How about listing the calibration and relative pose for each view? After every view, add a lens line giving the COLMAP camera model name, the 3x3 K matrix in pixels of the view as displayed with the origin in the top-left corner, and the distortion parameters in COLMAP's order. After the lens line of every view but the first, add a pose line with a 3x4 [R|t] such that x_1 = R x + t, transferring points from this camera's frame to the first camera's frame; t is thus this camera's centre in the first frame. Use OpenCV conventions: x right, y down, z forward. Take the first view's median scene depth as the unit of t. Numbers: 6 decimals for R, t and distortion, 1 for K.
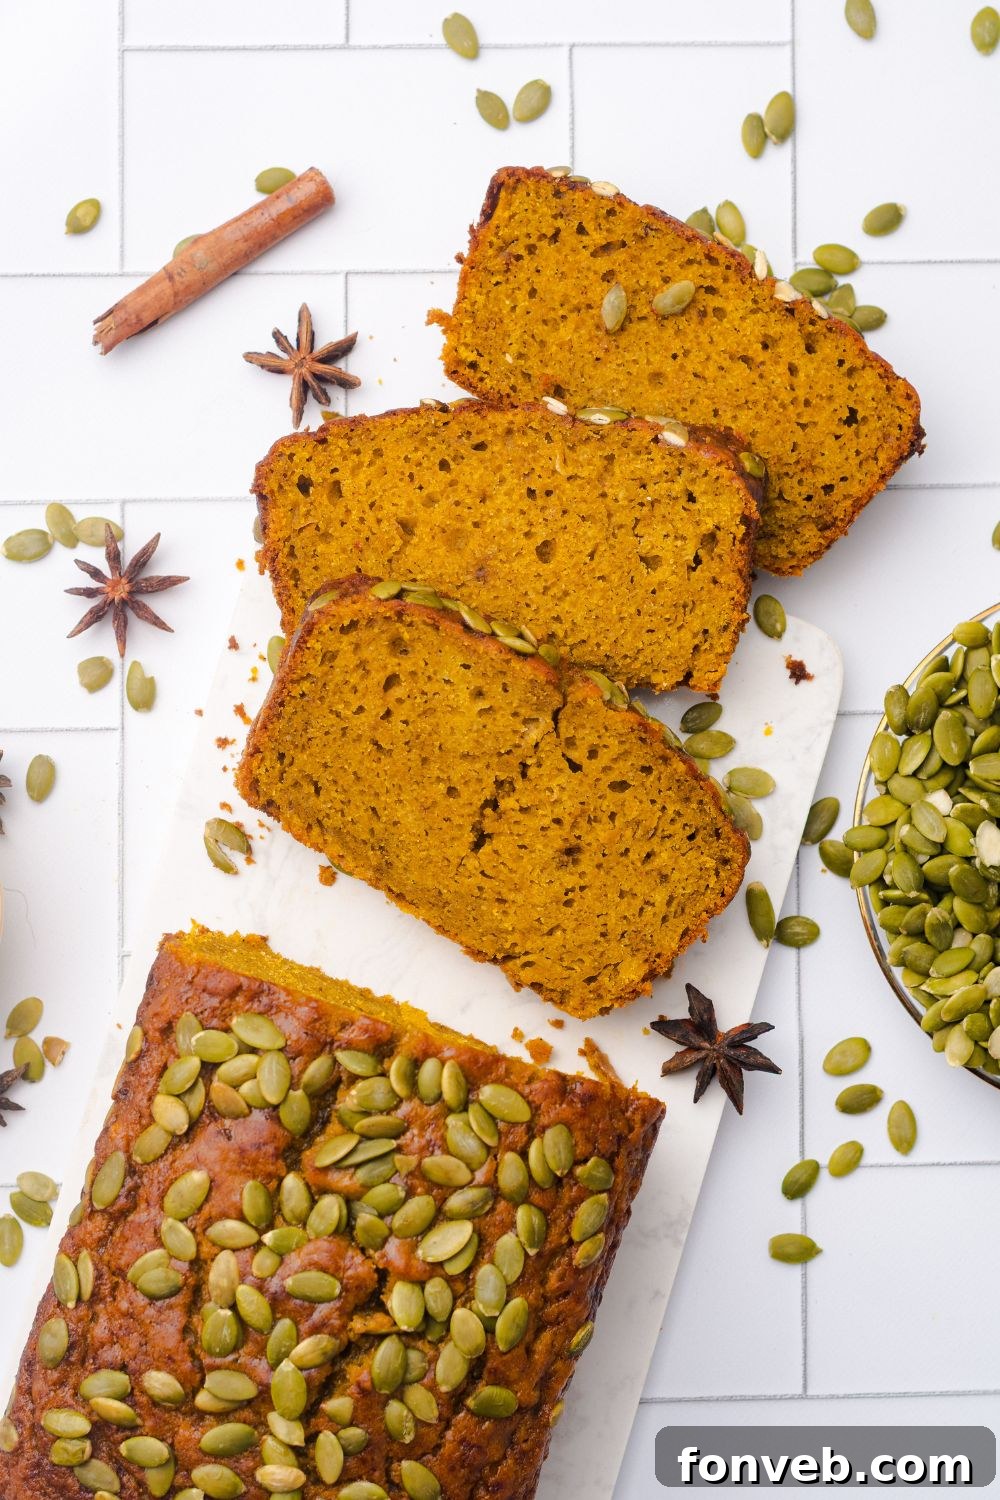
lens RADIAL K [[7348.5, 0, 500.0], [0, 7348.5, 750.0], [0, 0, 1]] dist [0.078327, 2.272328]
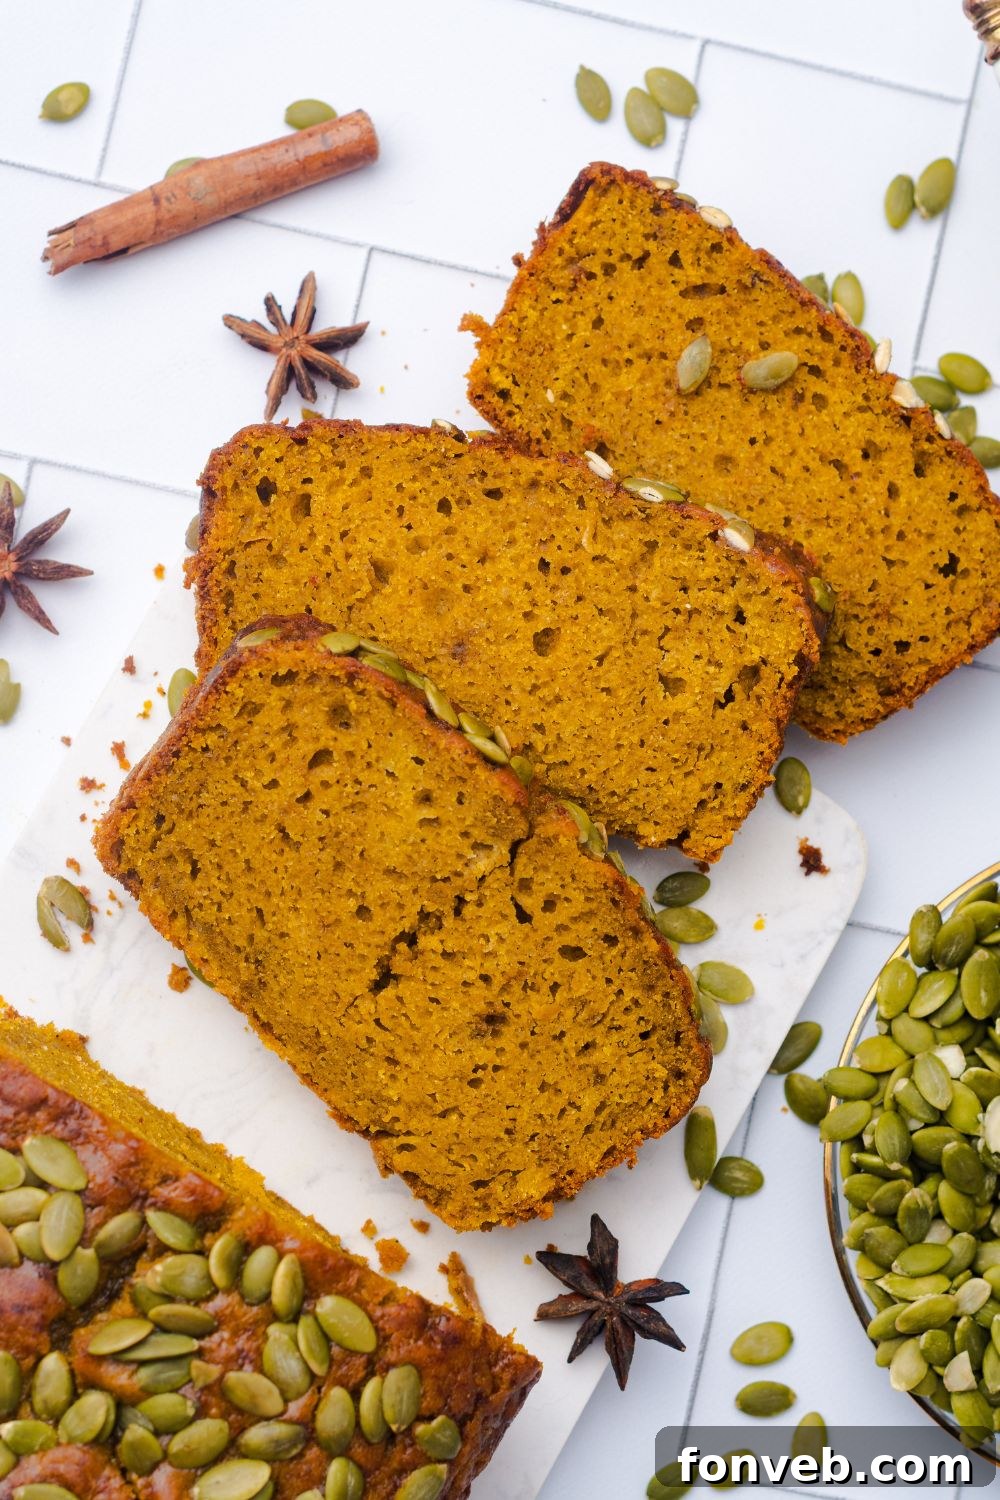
lens RADIAL K [[7319.8, 0, 926.4], [0, 7319.8, 678.0], [0, 0, 1]] dist [0.046119, -0.162002]
pose [[0.970768, 0.226816, 0.078515, -0.014764], [-0.224126, 0.973670, -0.041643, 0.000412], [-0.085893, 0.022828, 0.996043, 0.209357]]
